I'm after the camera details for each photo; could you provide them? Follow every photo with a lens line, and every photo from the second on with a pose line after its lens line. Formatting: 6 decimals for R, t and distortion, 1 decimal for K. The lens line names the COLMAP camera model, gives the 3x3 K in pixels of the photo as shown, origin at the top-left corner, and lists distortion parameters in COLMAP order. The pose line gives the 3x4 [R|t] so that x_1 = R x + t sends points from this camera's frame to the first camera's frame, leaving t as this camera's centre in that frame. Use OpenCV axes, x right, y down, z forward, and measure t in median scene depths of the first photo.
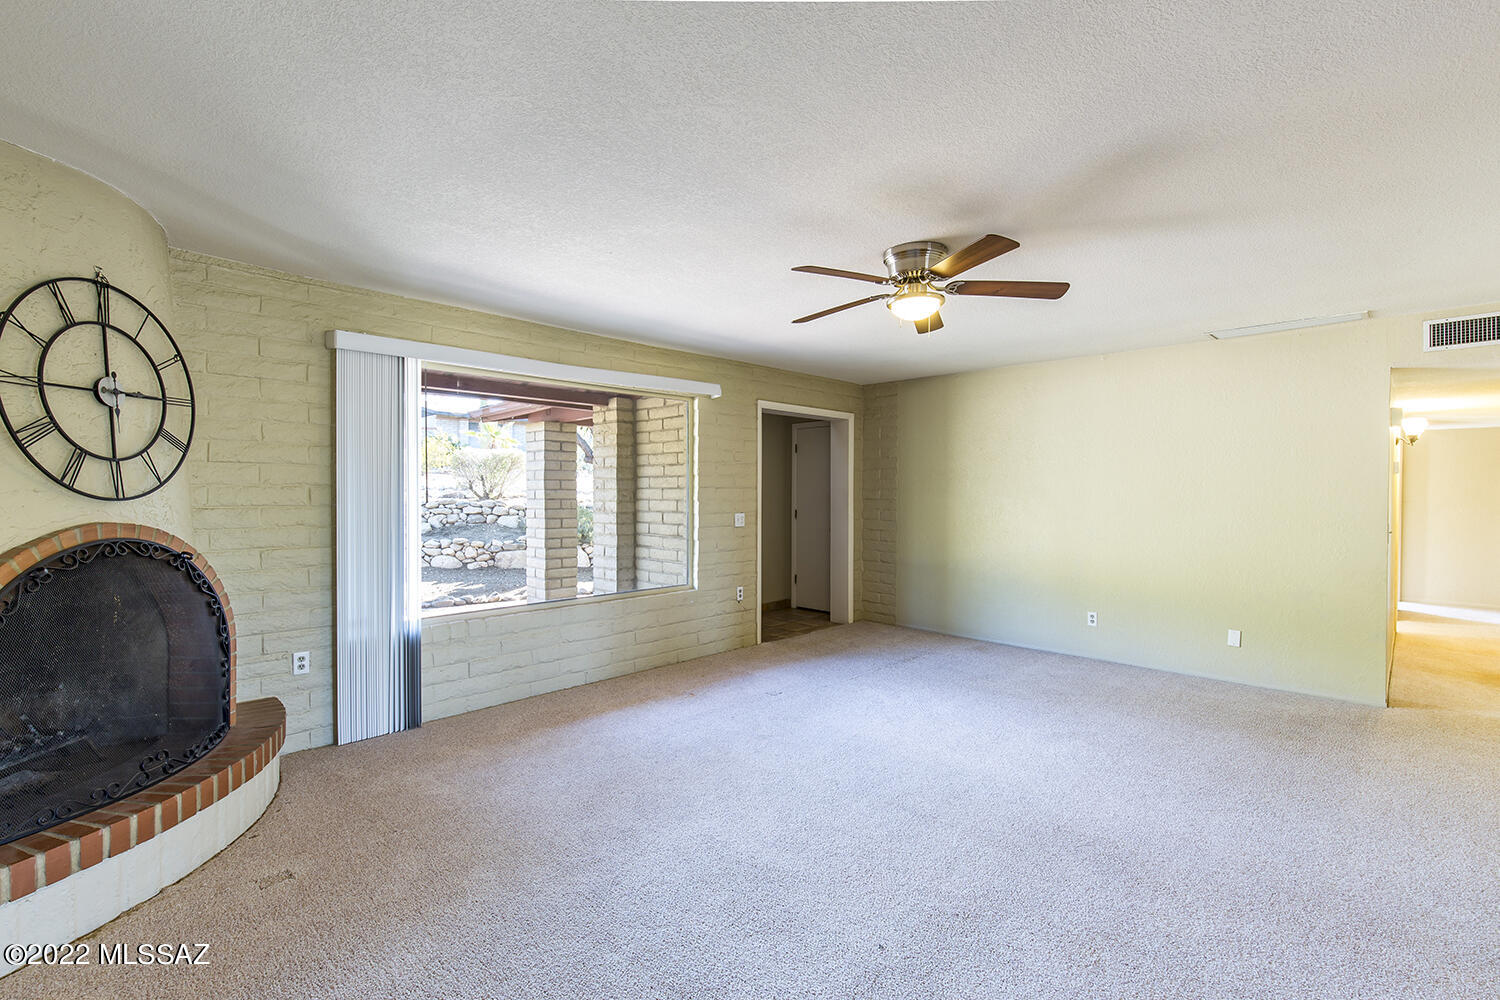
lens RADIAL K [[681.0, 0, 750.0], [0, 681.0, 500.0], [0, 0, 1]] dist [0.001525, 0.000097]
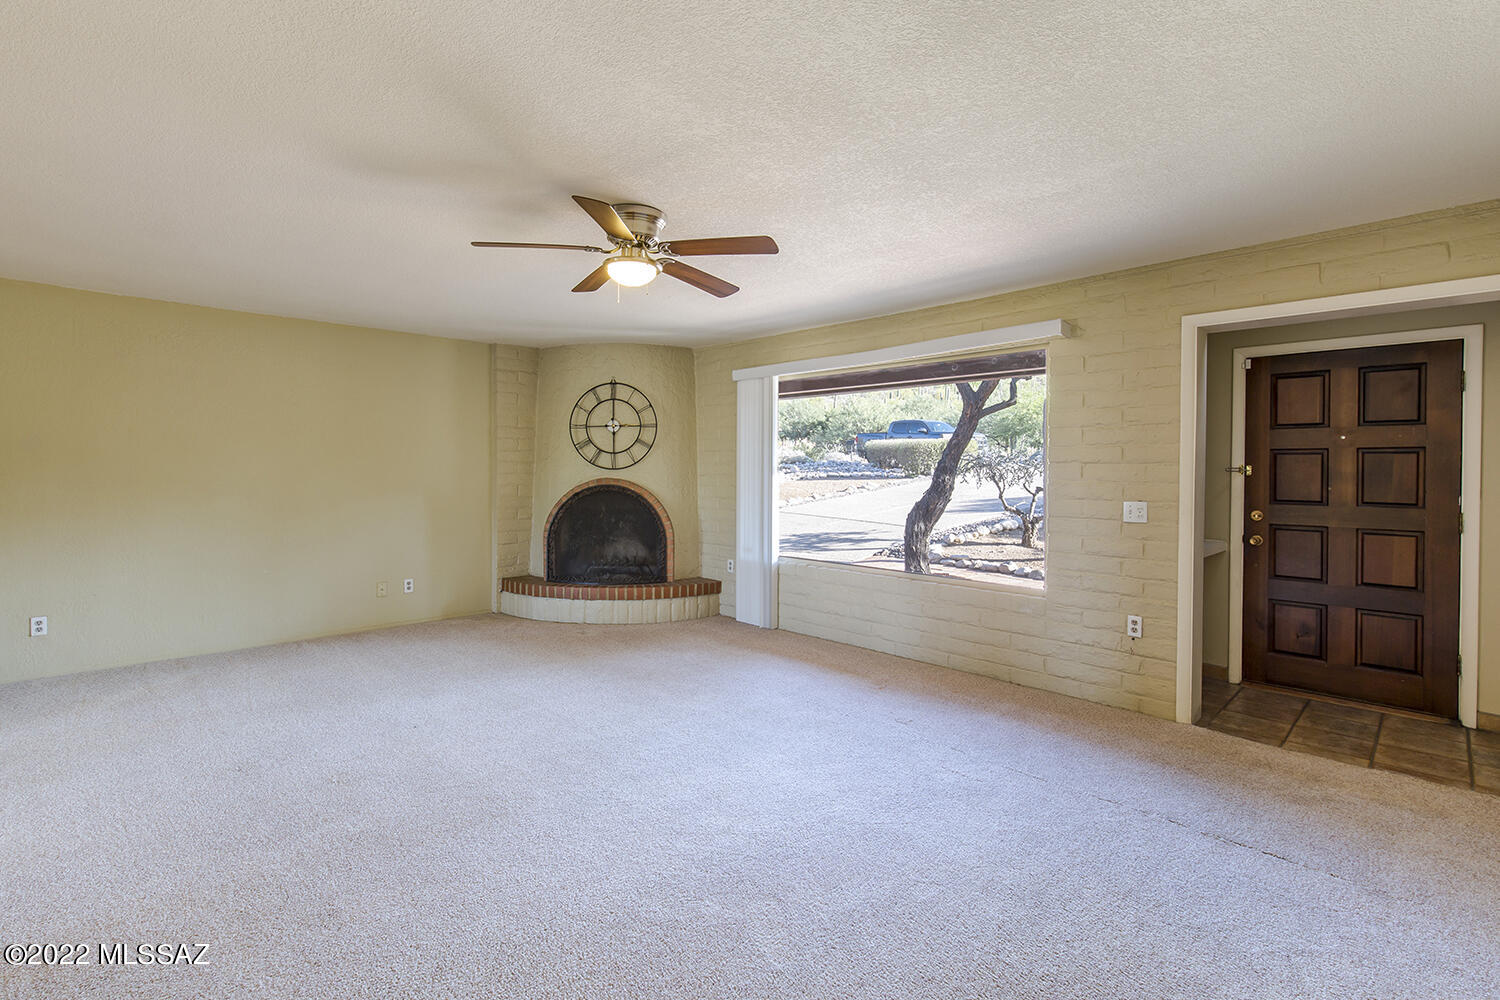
lens RADIAL K [[685.7, 0, 749.4], [0, 685.7, 476.8], [0, 0, 1]] dist [-0.000735, -0.000133]
pose [[-0.028298, 0.008648, -0.999562, 1.412236], [-0.020523, 0.999747, 0.009231, -0.005991], [0.999389, 0.020776, -0.028114, 1.429183]]
